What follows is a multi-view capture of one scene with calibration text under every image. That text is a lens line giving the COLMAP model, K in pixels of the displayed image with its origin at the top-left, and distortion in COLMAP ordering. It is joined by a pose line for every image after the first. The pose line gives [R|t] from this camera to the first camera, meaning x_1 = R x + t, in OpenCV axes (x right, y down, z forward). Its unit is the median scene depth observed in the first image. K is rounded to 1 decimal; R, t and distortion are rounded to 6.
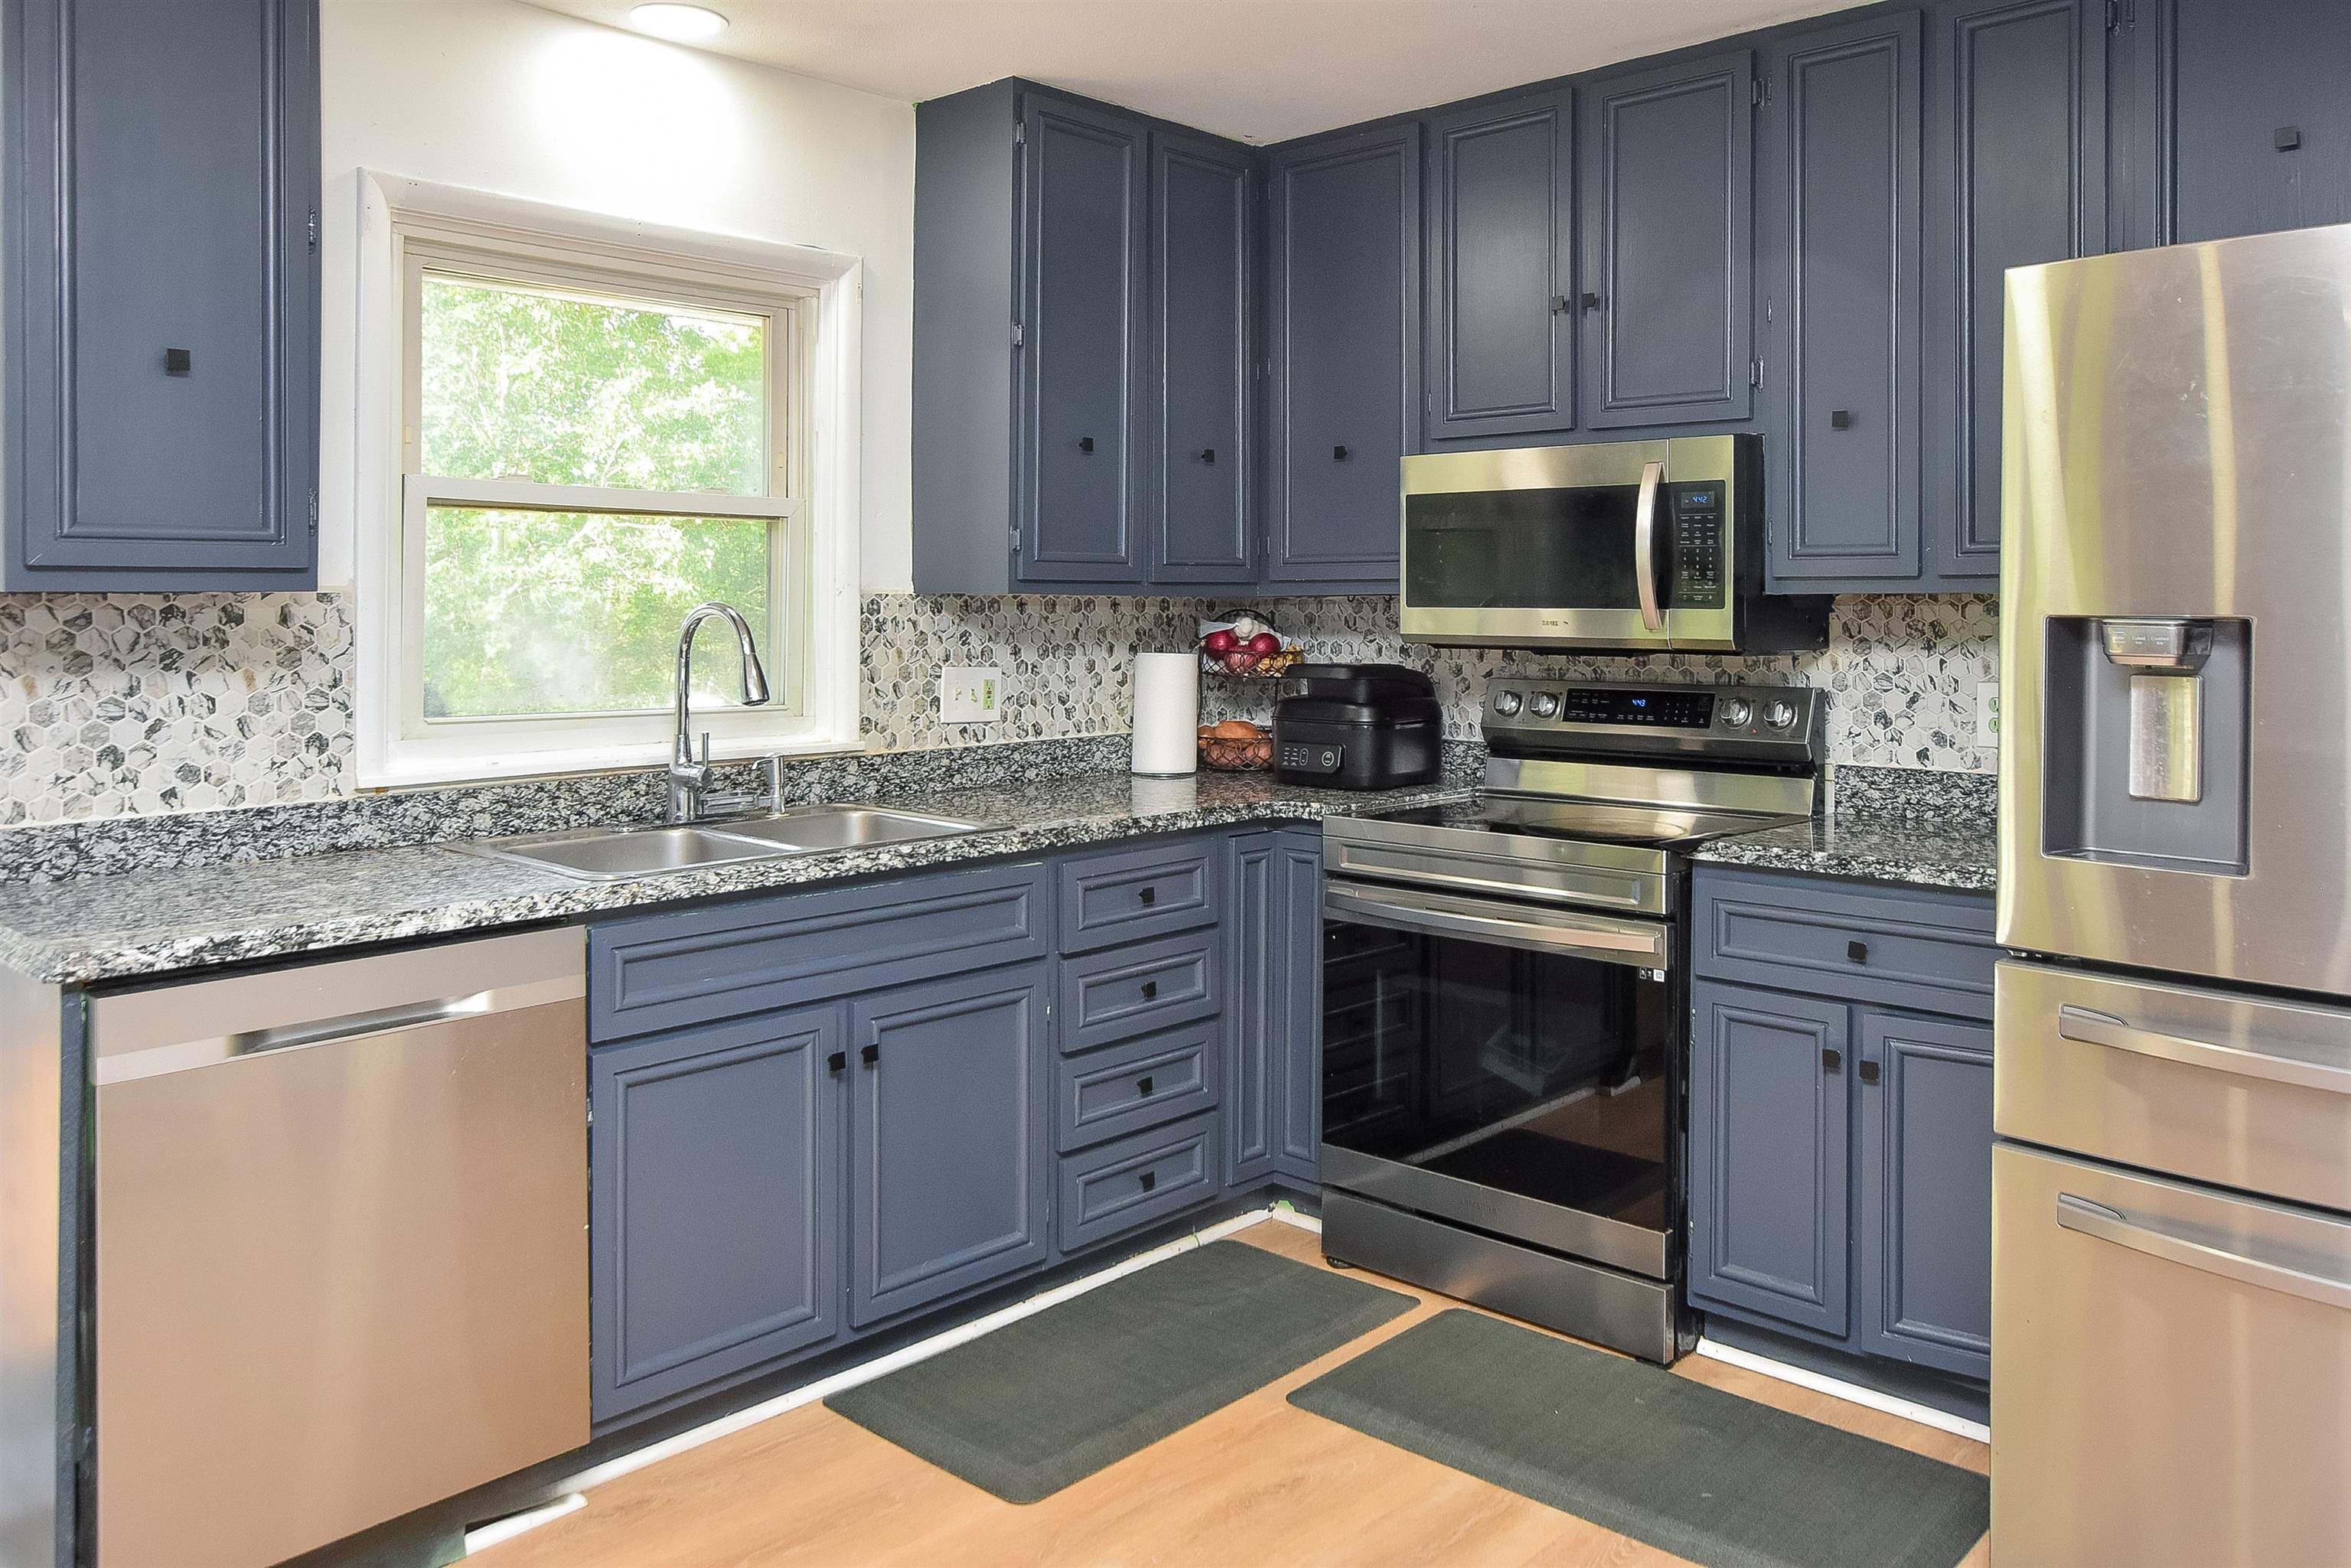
lens RADIAL K [[1695.5, 0, 1247.7], [0, 1695.5, 604.7], [0, 0, 1]] dist [0.005805, 0.002746]
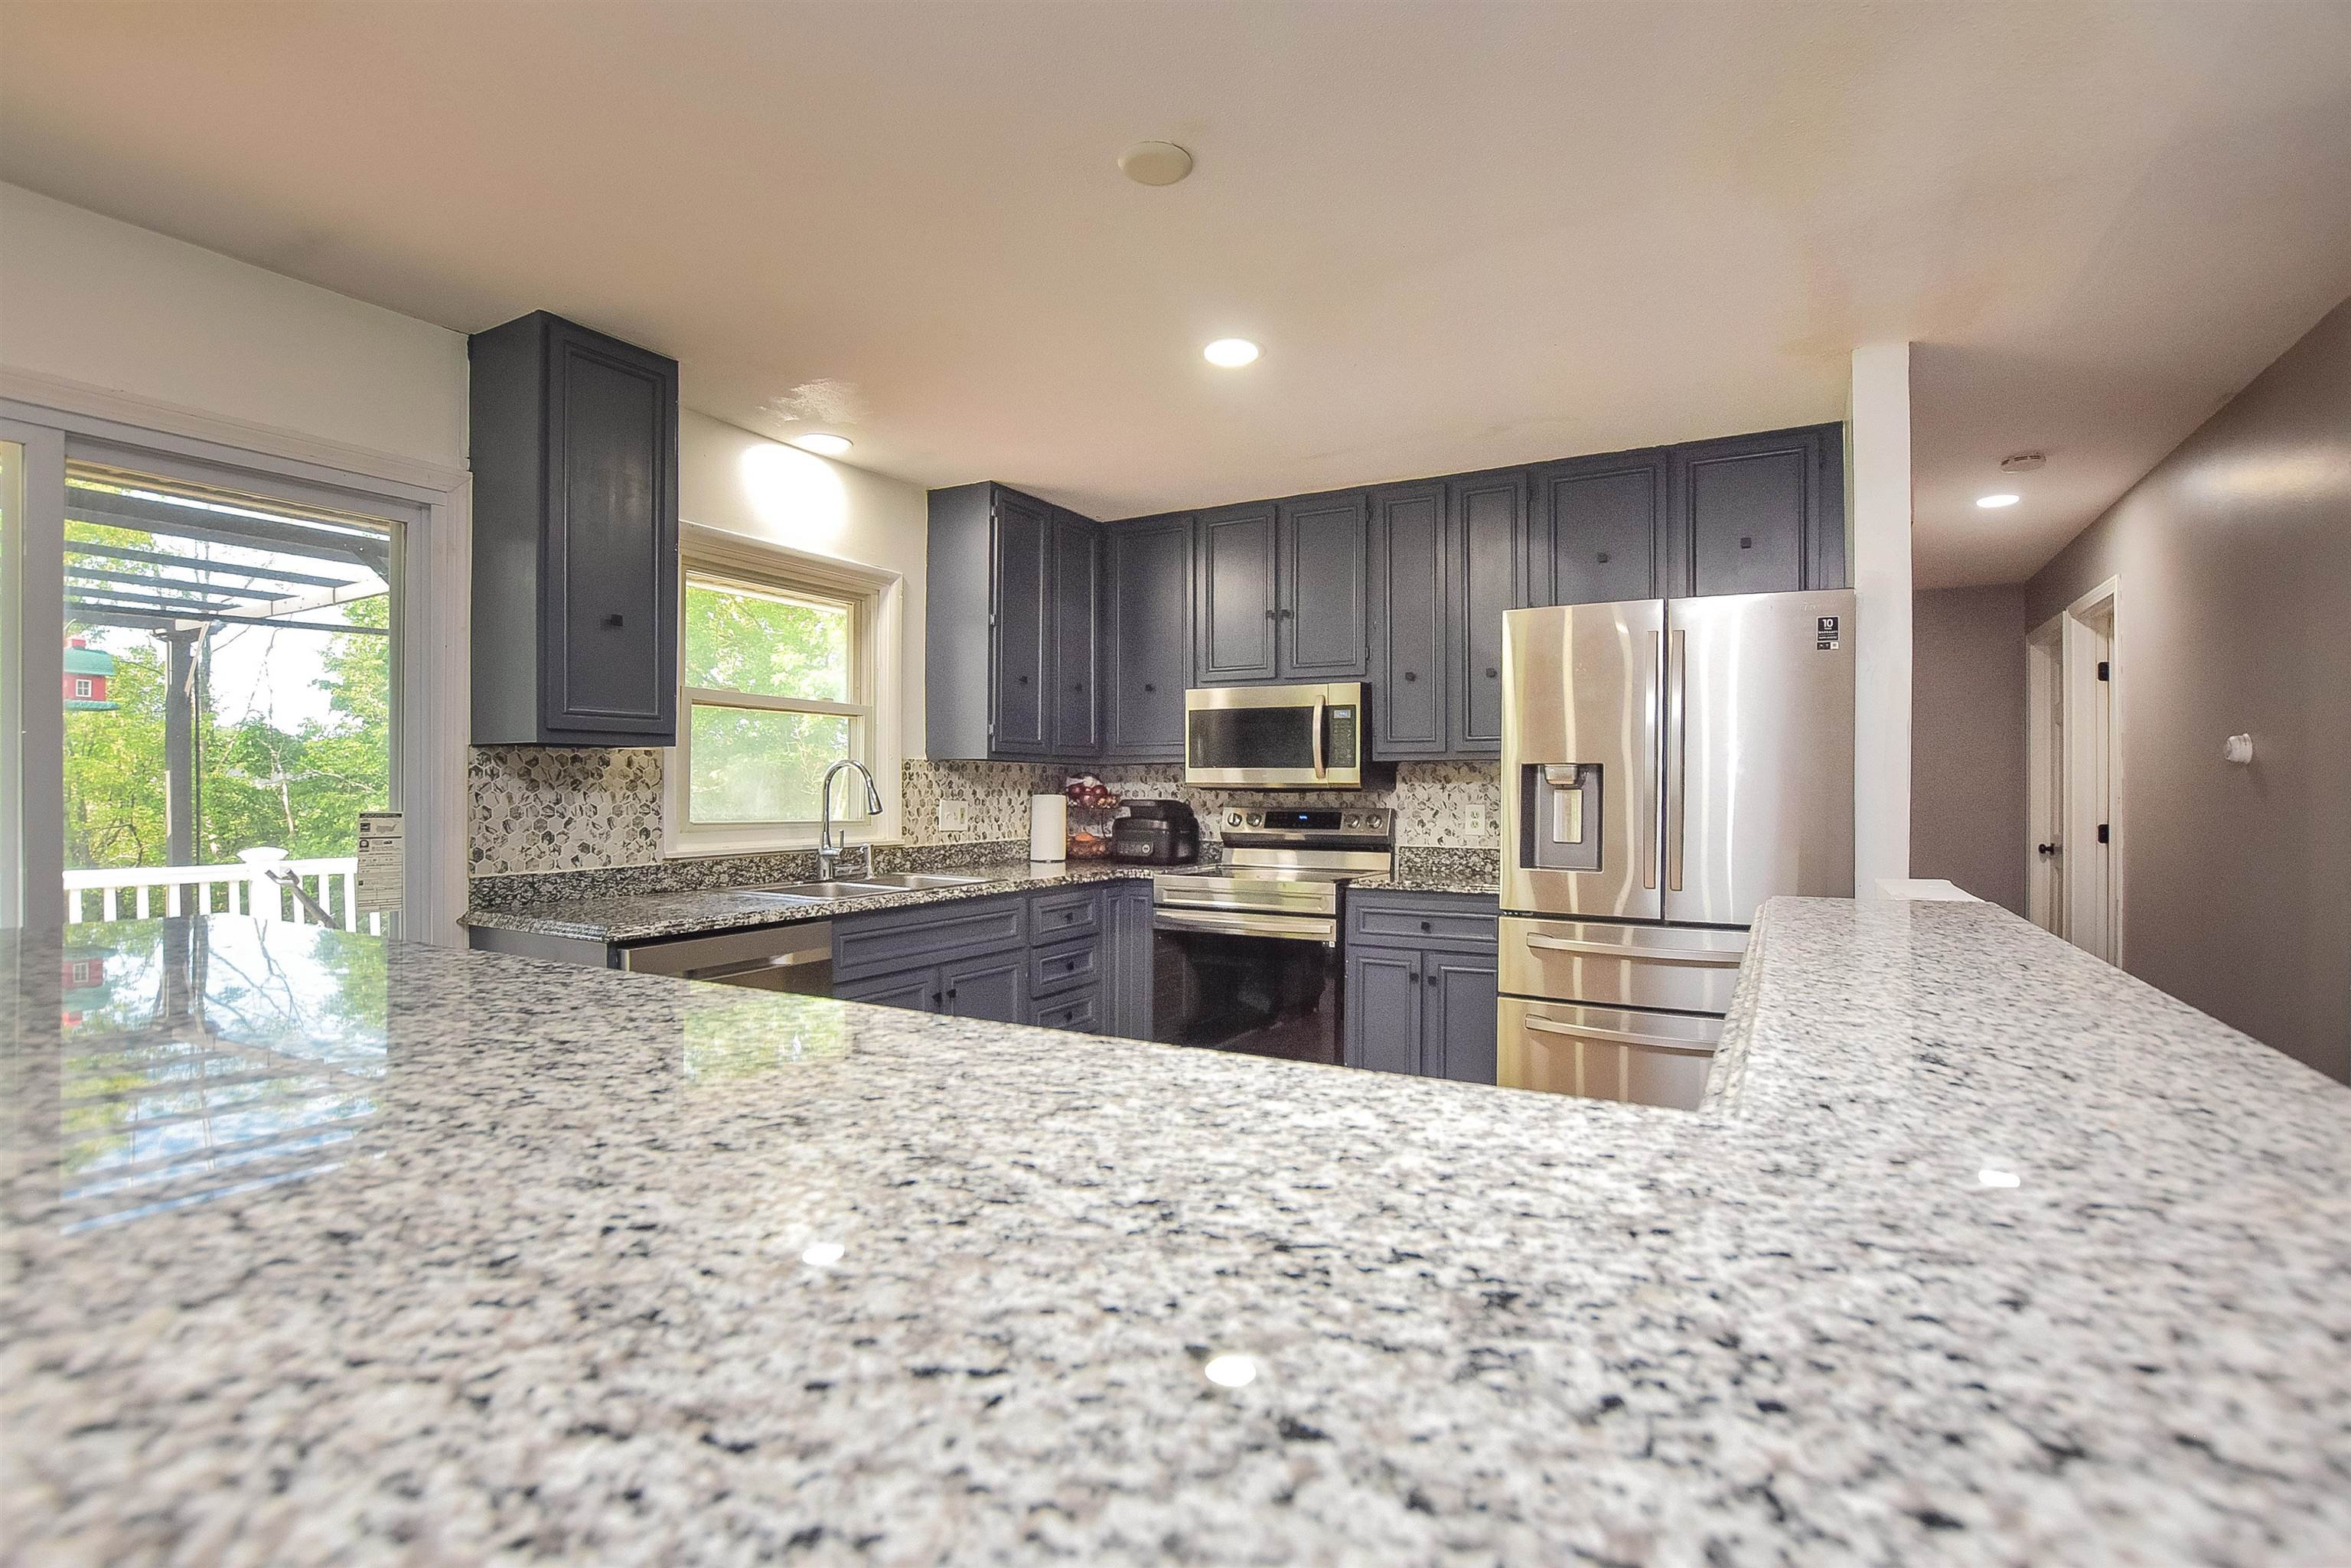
lens RADIAL K [[1062.6, 0, 1201.3], [0, 1062.6, 805.7], [0, 0, 1]] dist [-0.028247, -0.000085]
pose [[0.971799, -0.002384, 0.235797, -0.192449], [-0.000522, 0.999925, 0.012258, 0.031224], [-0.235809, -0.012036, 0.971725, -0.190490]]
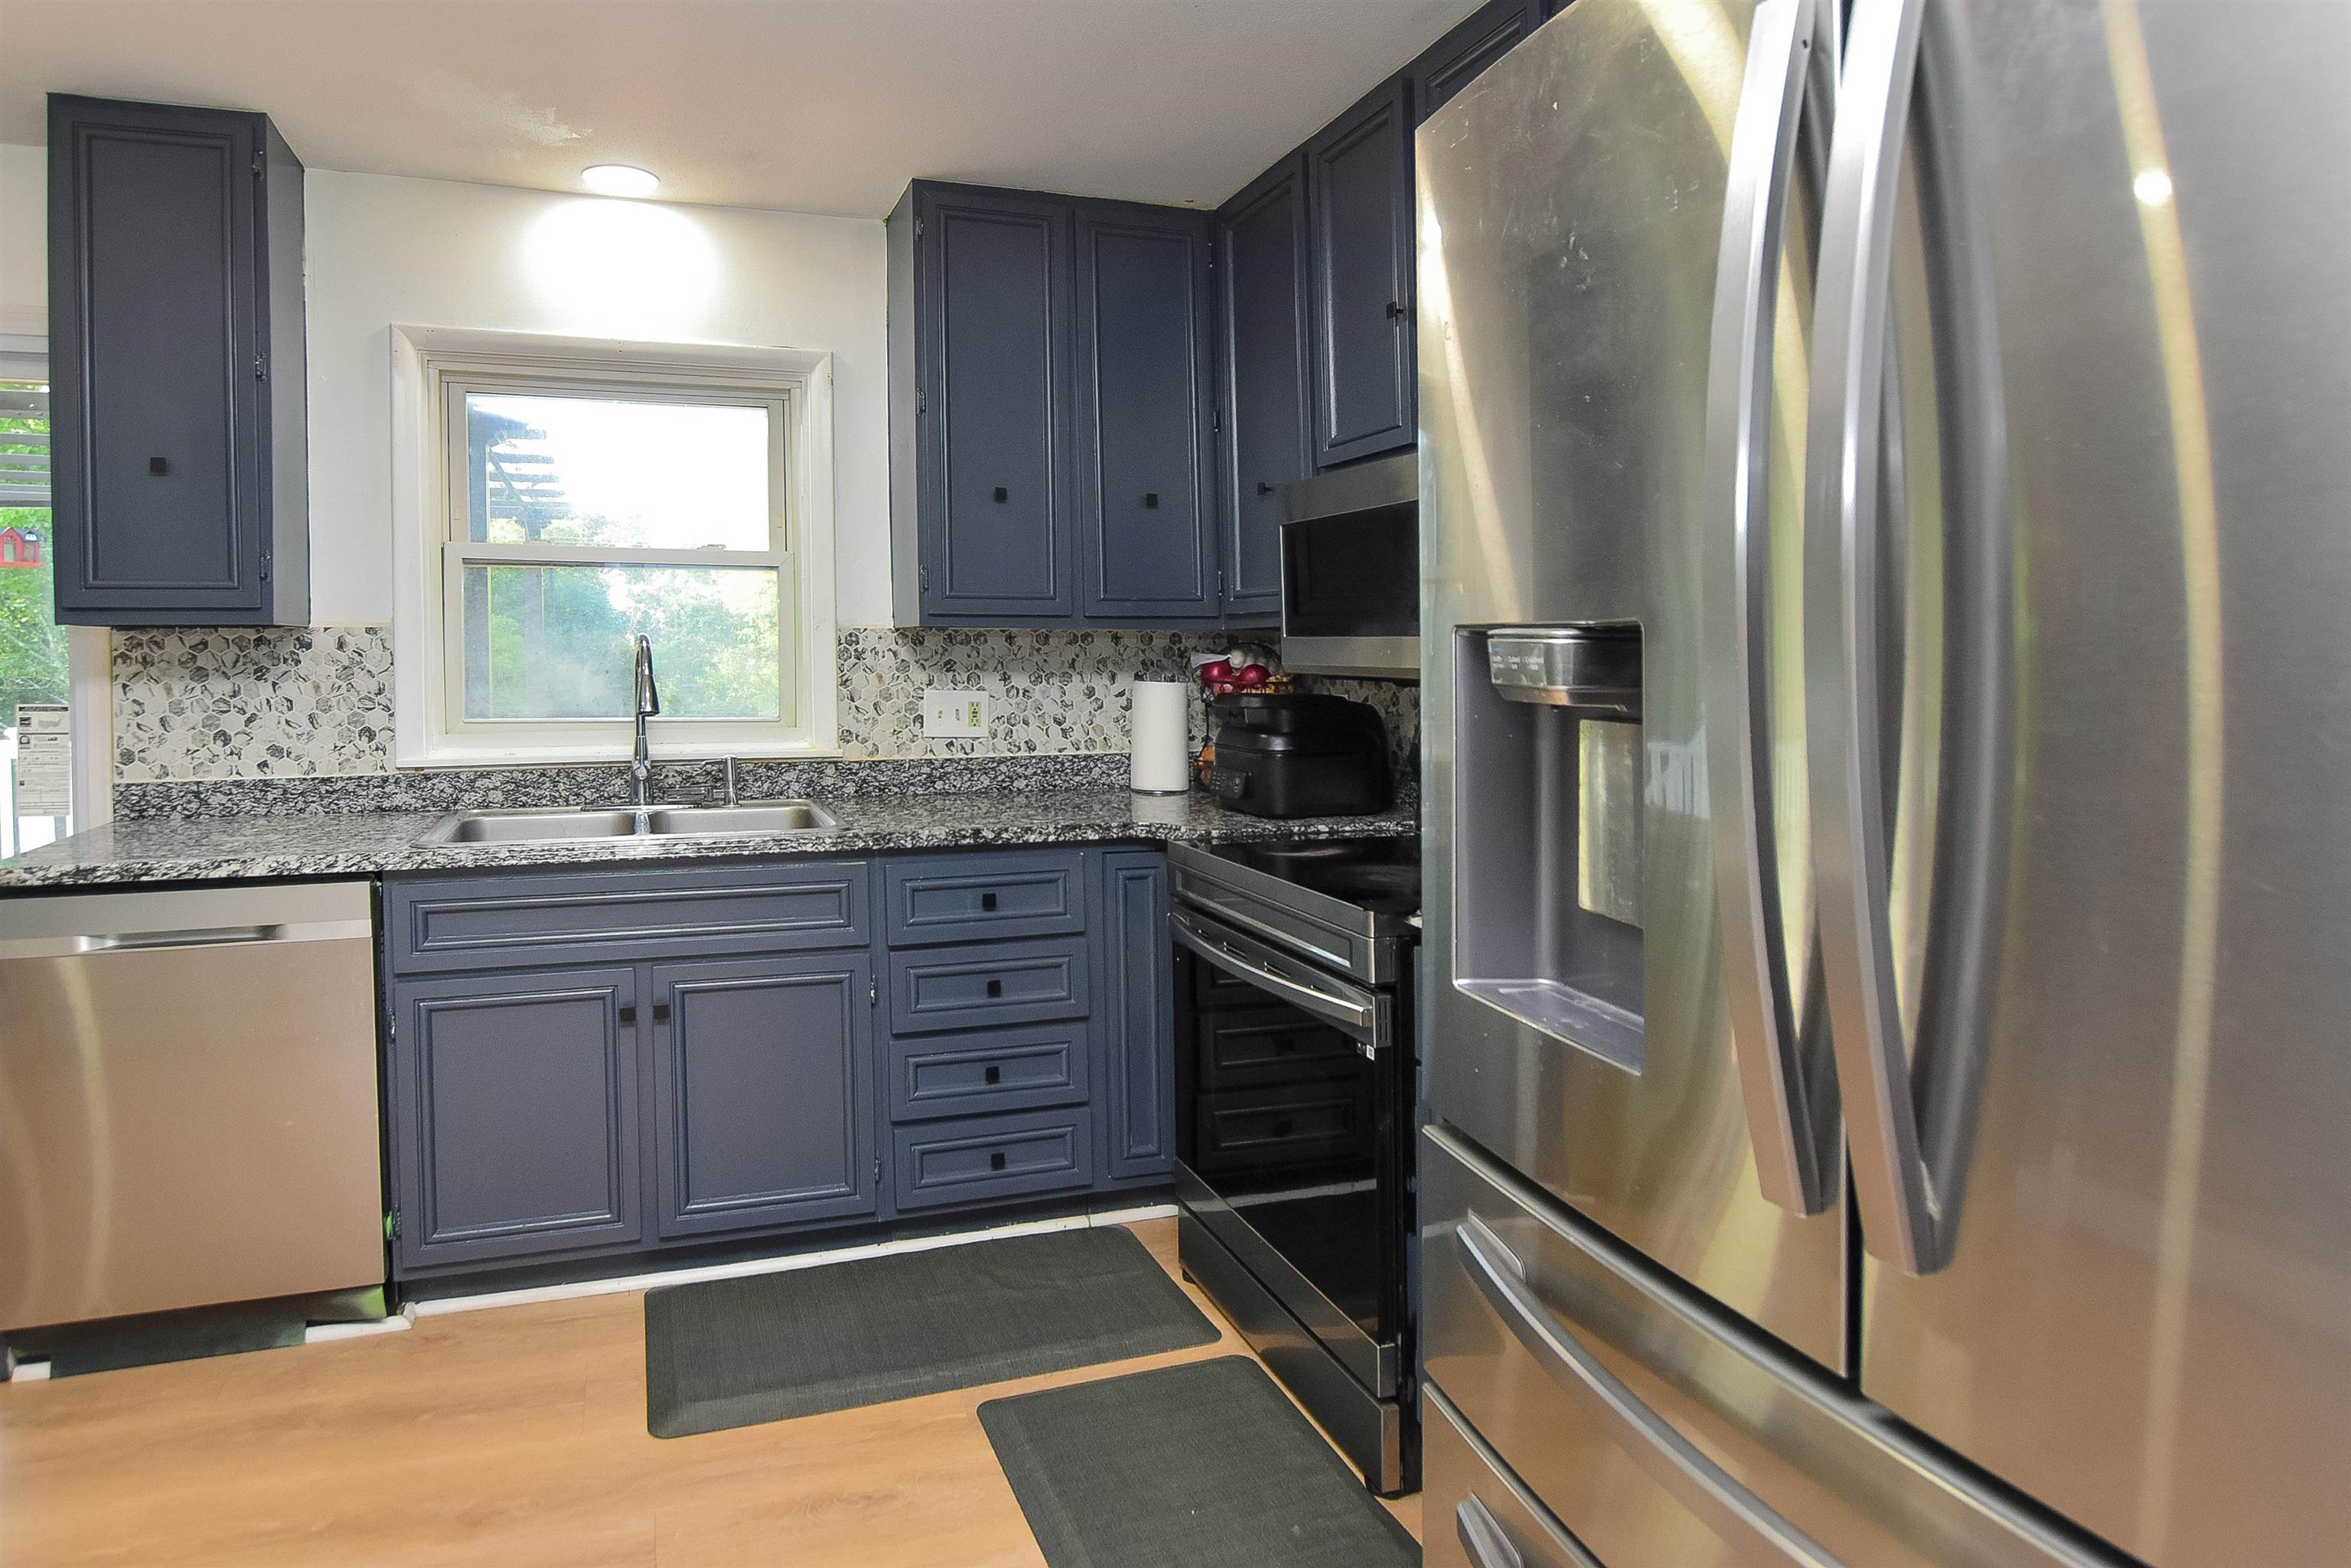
lens RADIAL K [[1238.5, 0, 1171.4], [0, 1238.5, 653.7], [0, 0, 1]] dist [-0.005652, 0.000029]
pose [[0.858610, 0.000186, -0.512629, 0.451169], [0.000543, 0.999999, 0.001274, 0.011307], [0.512629, -0.001372, 0.858609, 0.375315]]
